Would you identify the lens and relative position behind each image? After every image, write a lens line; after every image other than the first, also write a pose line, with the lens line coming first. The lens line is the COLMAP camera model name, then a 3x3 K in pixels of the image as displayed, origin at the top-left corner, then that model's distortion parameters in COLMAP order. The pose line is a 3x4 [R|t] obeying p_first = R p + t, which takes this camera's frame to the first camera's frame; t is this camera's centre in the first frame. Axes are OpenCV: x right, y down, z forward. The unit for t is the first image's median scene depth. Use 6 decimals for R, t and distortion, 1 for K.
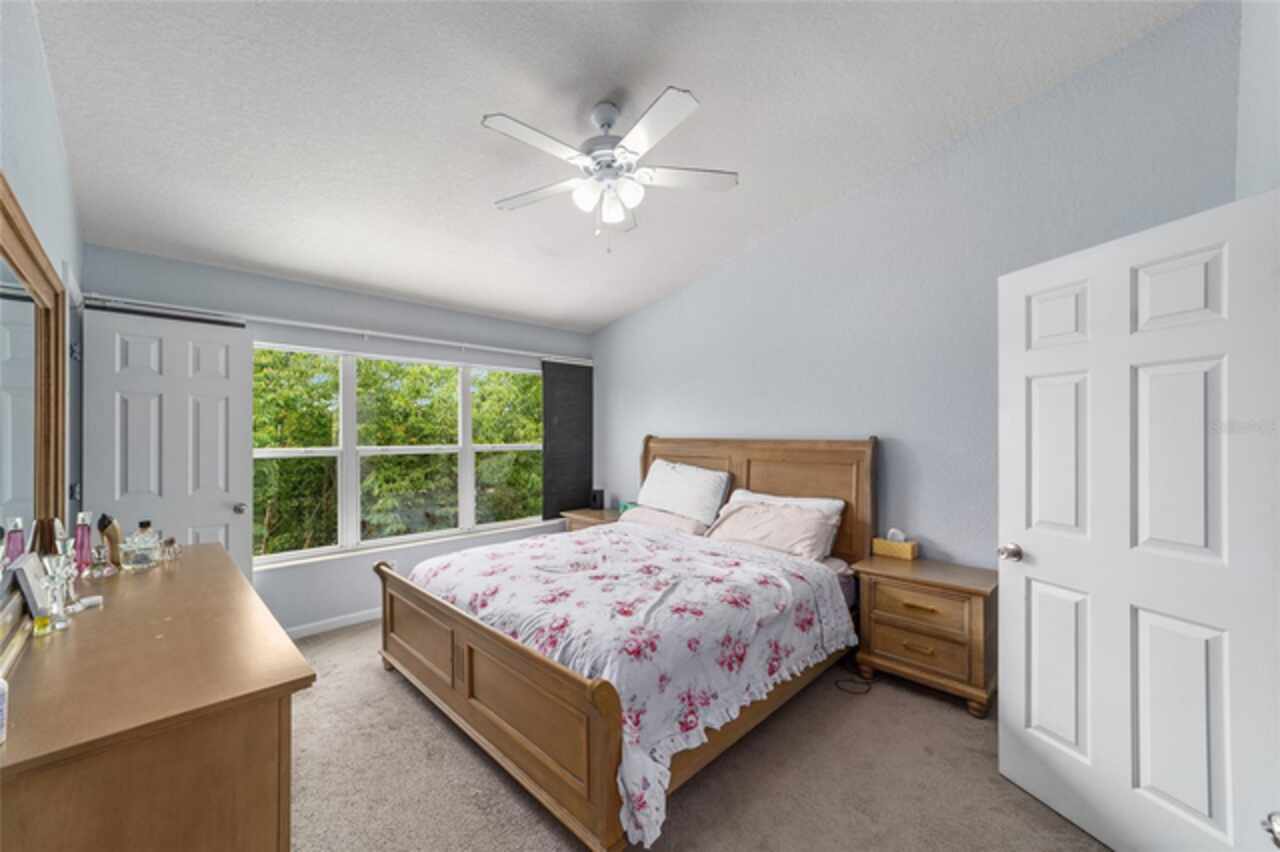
lens RADIAL K [[491.0, 0, 631.1], [0, 491.0, 432.3], [0, 0, 1]] dist [-0.007132, 0.001140]
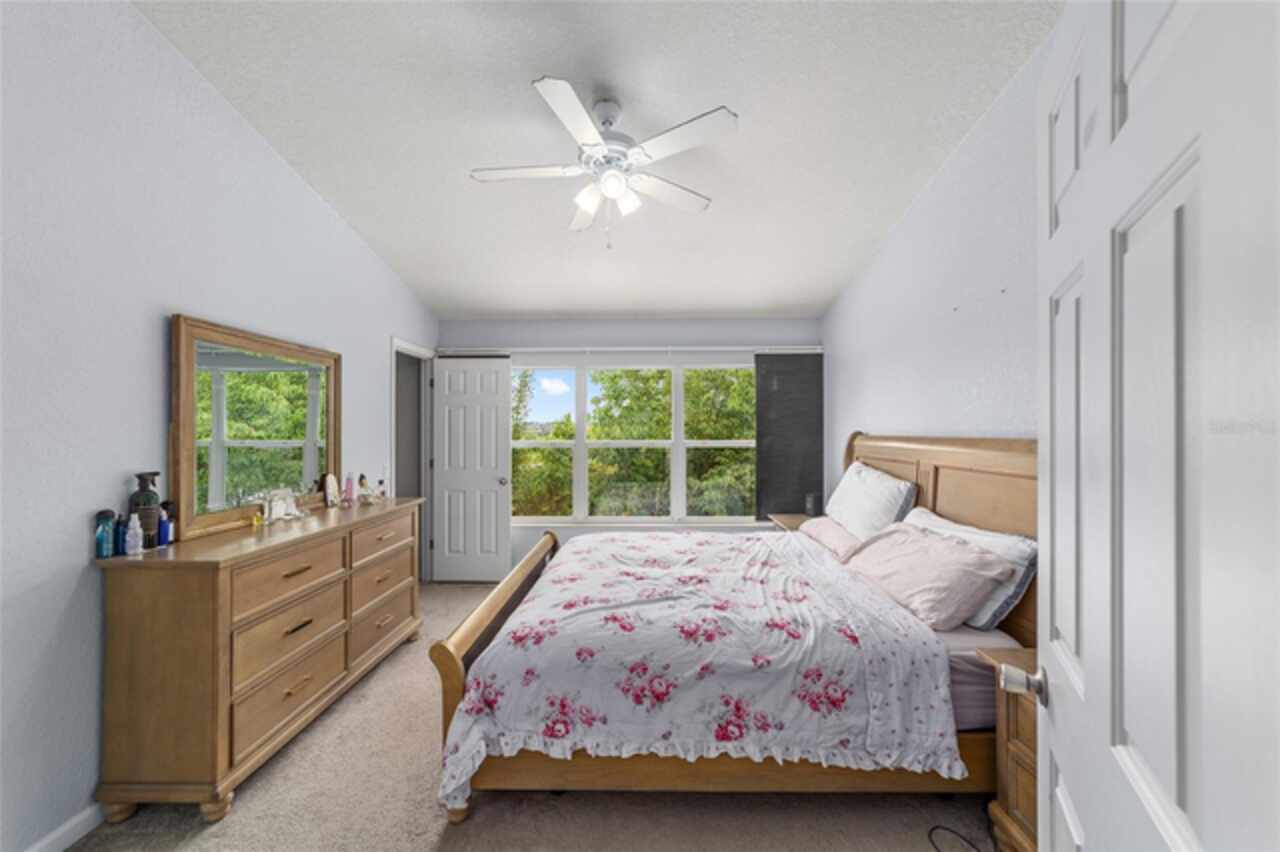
lens RADIAL K [[491.0, 0, 633.8], [0, 491.0, 426.5], [0, 0, 1]] dist [-0.007132, 0.001140]
pose [[0.695424, -0.008185, -0.718553, 0.697657], [0.003438, 0.999962, -0.008063, 0.005867], [0.718591, 0.003137, 0.695426, 0.337249]]
